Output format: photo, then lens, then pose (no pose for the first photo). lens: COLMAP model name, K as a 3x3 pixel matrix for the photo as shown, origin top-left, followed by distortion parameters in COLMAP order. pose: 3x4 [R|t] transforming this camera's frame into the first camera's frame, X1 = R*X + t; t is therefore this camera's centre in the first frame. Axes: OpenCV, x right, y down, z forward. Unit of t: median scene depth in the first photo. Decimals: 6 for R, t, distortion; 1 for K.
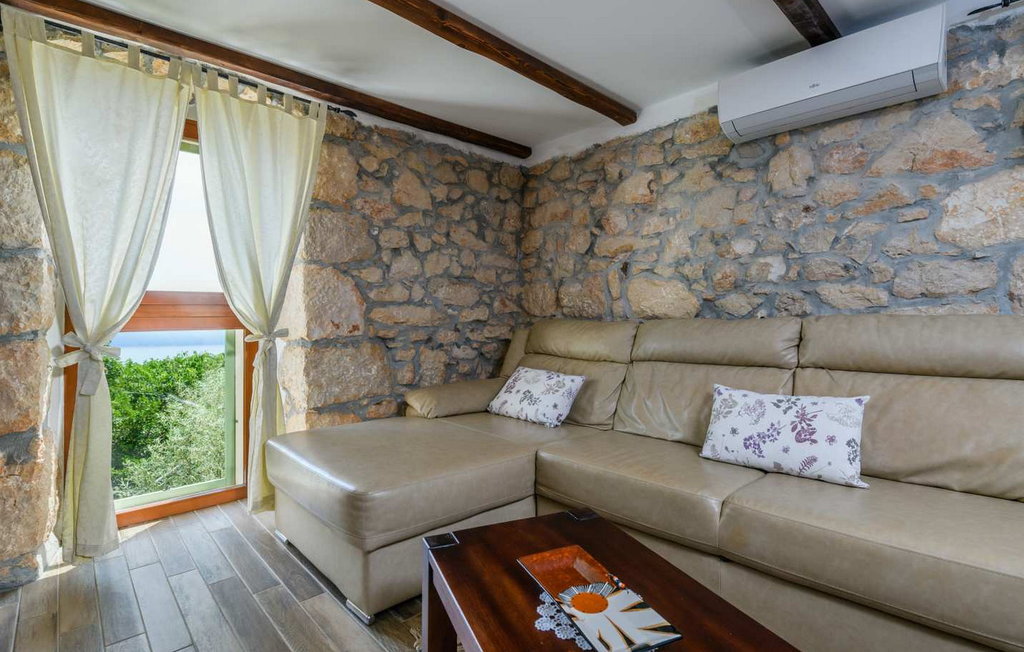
lens RADIAL K [[489.5, 0, 512.0], [0, 489.5, 326.0], [0, 0, 1]] dist [-0.004206, -0.000340]
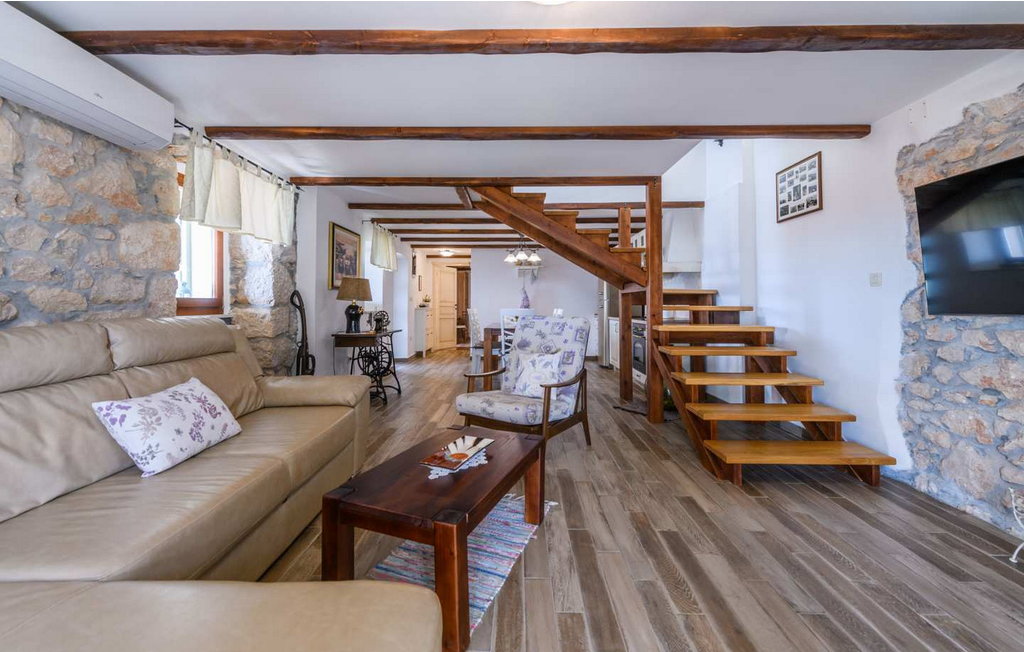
lens RADIAL K [[415.7, 0, 513.2], [0, 415.7, 305.4], [0, 0, 1]] dist [0.000281, 0.000070]
pose [[-0.722448, 0.006622, 0.691394, -0.433395], [0.016396, 0.999837, 0.007556, -0.031385], [-0.691231, 0.016795, -0.722439, 0.732839]]
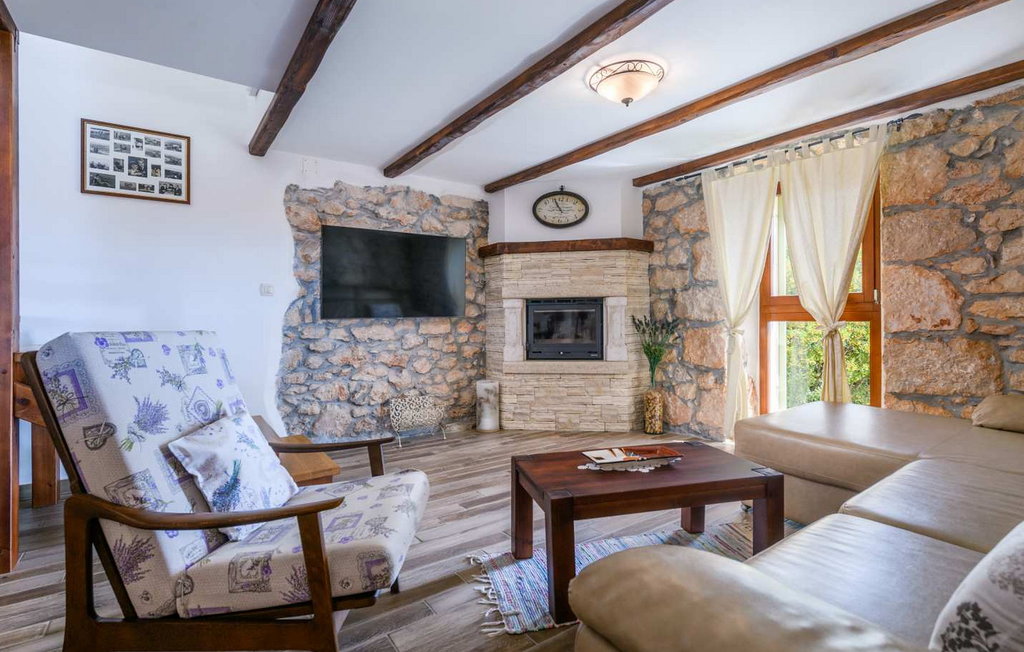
lens RADIAL K [[487.7, 0, 512.0], [0, 487.7, 326.0], [0, 0, 1]] dist [0.002093, 0.000209]
pose [[-0.135185, 0.026828, -0.990457, 0.769563], [-0.003348, 0.999615, 0.027533, -0.012762], [0.990815, 0.007038, -0.135043, 0.270956]]
